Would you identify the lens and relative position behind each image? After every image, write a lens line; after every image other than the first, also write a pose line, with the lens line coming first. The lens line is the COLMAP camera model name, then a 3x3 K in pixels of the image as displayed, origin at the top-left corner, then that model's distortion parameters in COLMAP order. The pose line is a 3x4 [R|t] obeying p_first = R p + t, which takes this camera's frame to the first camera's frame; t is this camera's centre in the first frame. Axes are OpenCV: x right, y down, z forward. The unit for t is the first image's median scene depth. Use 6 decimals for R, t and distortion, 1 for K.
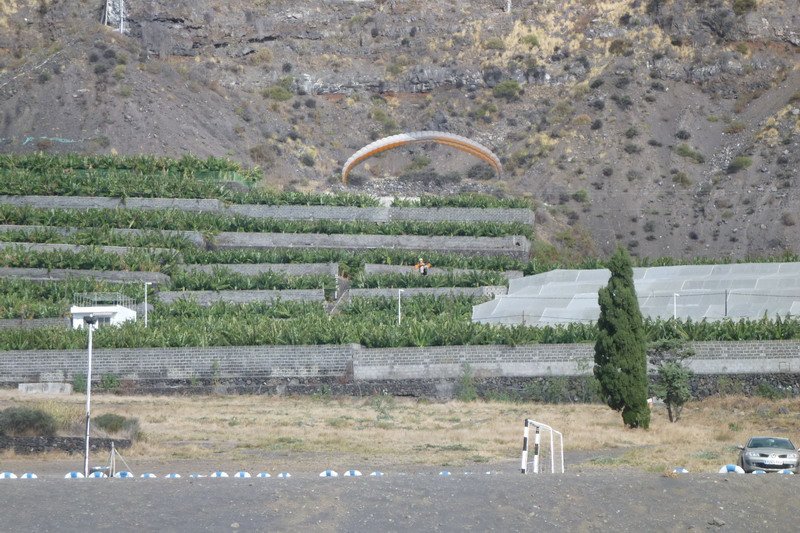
lens RADIAL K [[3038.8, 0, 400.0], [0, 3038.8, 266.5], [0, 0, 1]] dist [1.475215, -31.627070]
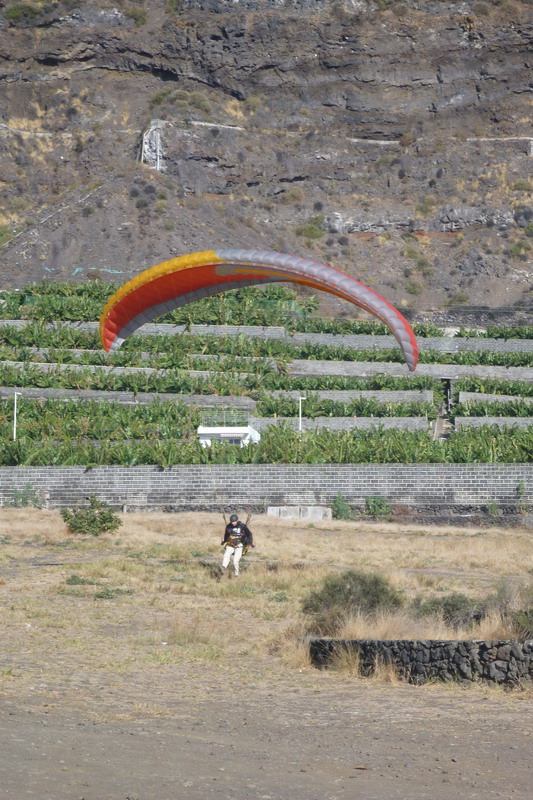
lens RADIAL K [[2454.3, 0, 266.5], [0, 2454.3, 400.0], [0, 0, 1]] dist [0.716357, -14.491963]
pose [[0.999902, 0.010447, 0.009280, -0.064493], [-0.010336, 0.999875, -0.011967, 0.009415], [-0.009404, 0.011870, 0.999885, 0.198500]]
